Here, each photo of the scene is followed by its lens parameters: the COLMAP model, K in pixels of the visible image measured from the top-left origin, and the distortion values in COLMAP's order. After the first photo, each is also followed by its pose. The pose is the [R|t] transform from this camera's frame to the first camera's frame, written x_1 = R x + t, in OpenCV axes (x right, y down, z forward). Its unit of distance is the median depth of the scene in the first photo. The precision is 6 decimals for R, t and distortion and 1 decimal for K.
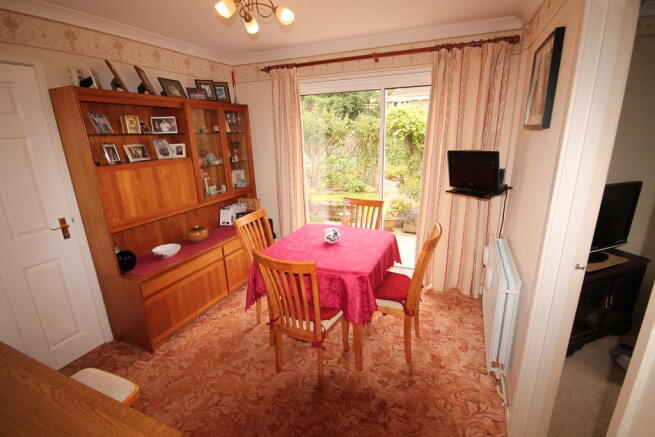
lens RADIAL K [[306.6, 0, 327.5], [0, 306.6, 218.5], [0, 0, 1]] dist [0.027616, -0.021563]
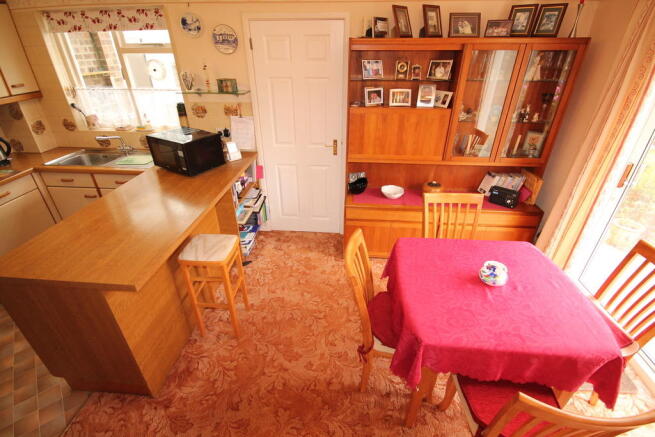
lens RADIAL K [[306.6, 0, 327.5], [0, 306.6, 218.5], [0, 0, 1]] dist [0.027616, -0.021563]
pose [[0.322923, 0.478973, -0.816275, 0.356472], [-0.266226, 0.873628, 0.407306, -0.204969], [0.908209, 0.085785, 0.409630, 0.355692]]
